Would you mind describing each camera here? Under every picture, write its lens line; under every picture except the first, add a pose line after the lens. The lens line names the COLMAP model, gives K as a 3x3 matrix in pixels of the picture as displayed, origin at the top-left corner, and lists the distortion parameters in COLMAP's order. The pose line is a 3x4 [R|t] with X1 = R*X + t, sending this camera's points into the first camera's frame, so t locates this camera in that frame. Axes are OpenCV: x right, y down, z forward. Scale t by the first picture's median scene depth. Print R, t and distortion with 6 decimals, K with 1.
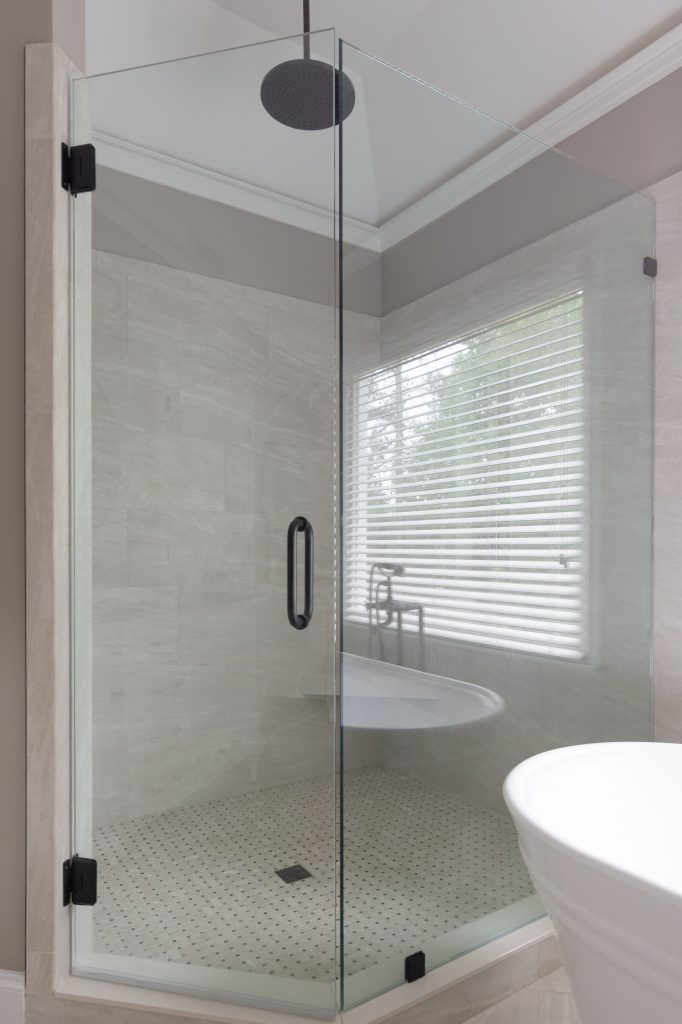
lens RADIAL K [[670.2, 0, 339.8], [0, 670.2, 548.7], [0, 0, 1]] dist [-0.001241, 0.012957]
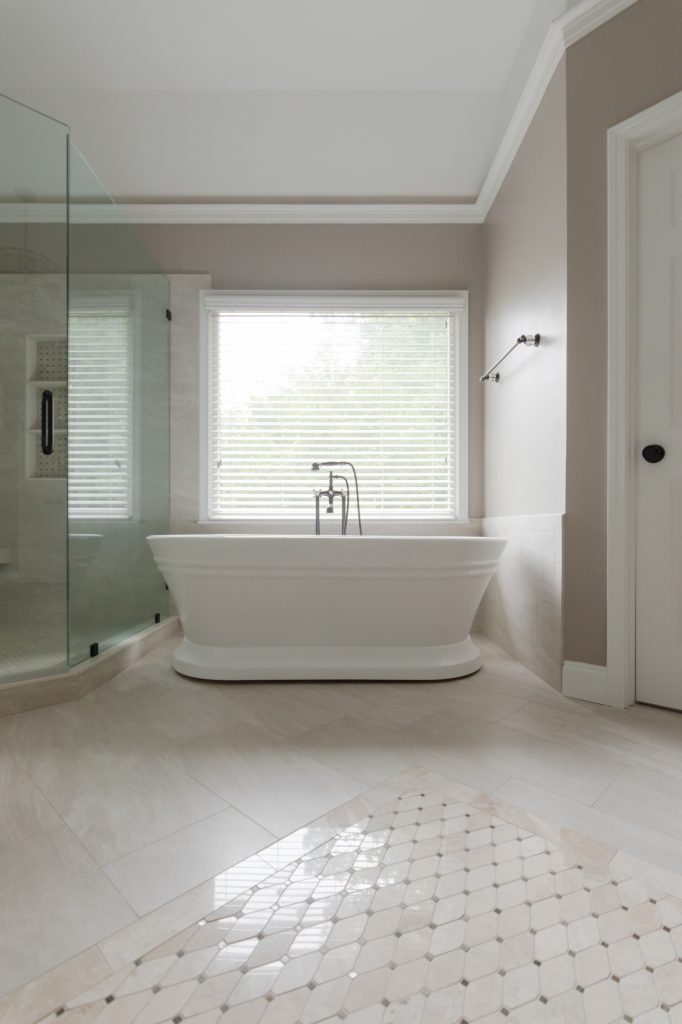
lens RADIAL K [[500.4, 0, 342.4], [0, 500.4, 535.0], [0, 0, 1]] dist [-0.002870, -0.004929]
pose [[0.555671, -0.010817, 0.831332, -0.441120], [-0.001868, 0.999897, 0.014259, 0.188899], [-0.831400, -0.009477, 0.555594, -0.231447]]
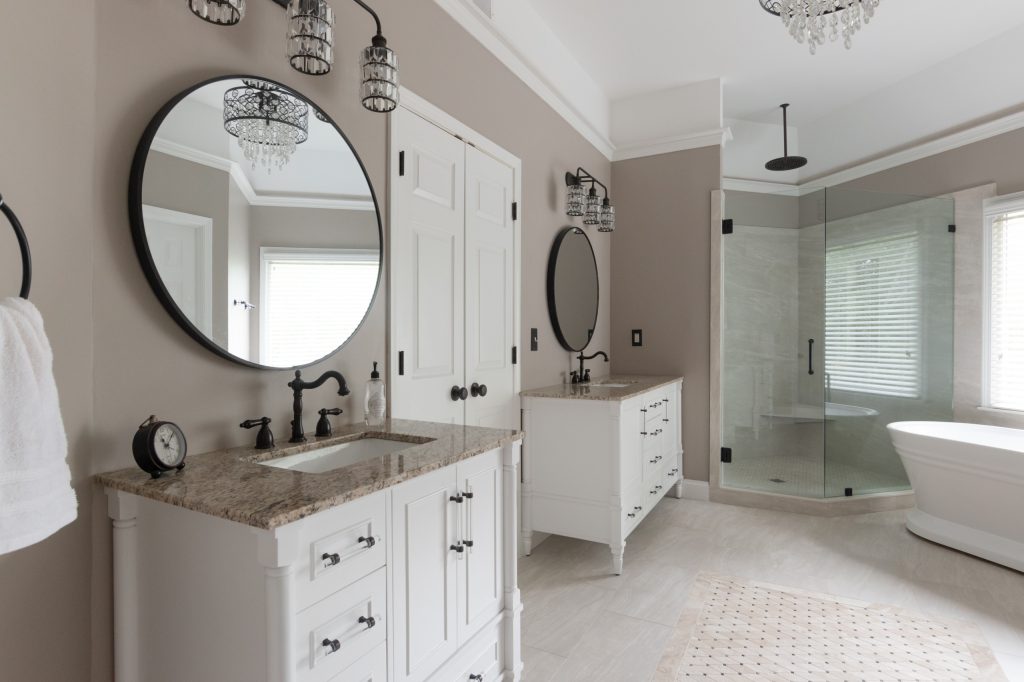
lens RADIAL K [[542.5, 0, 508.8], [0, 542.5, 336.7], [0, 0, 1]] dist [-0.002395, 0.000775]
pose [[0.953667, 0.004681, -0.300827, -0.397645], [-0.005584, 0.999982, -0.002141, -0.027399], [0.300812, 0.003722, 0.953676, -1.140037]]
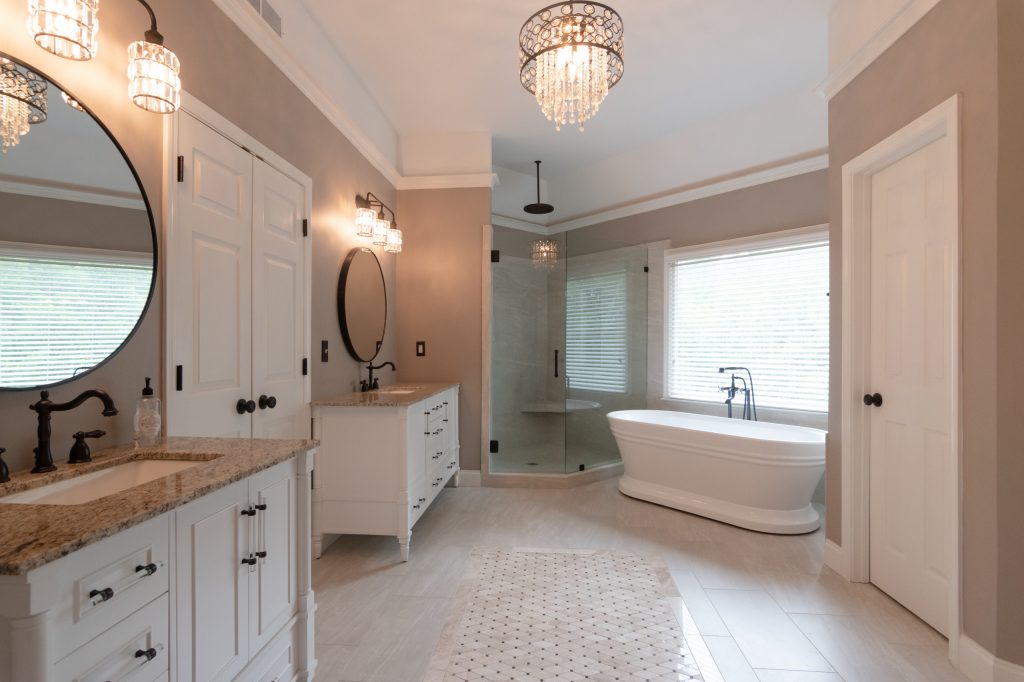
lens RADIAL K [[493.0, 0, 504.8], [0, 493.0, 345.1], [0, 0, 1]] dist [-0.001333, 0.000530]
pose [[0.995091, 0.005275, 0.098828, -0.402958], [-0.004700, 0.999971, -0.006050, -0.033947], [-0.098857, 0.005556, 0.995086, -1.162234]]
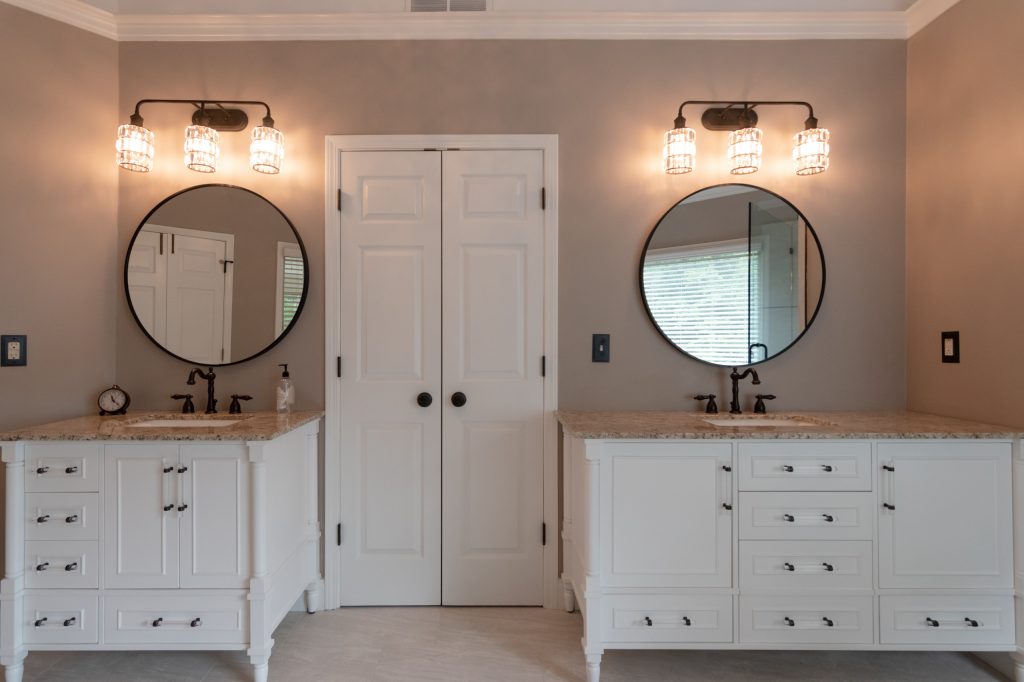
lens RADIAL K [[509.2, 0, 484.9], [0, 509.2, 332.8], [0, 0, 1]] dist [-0.002567, -0.005717]
pose [[0.190415, -0.007316, -0.981676, 0.191082], [-0.004406, 0.999956, -0.008307, -0.044214], [0.981694, 0.005907, 0.190375, -0.262882]]
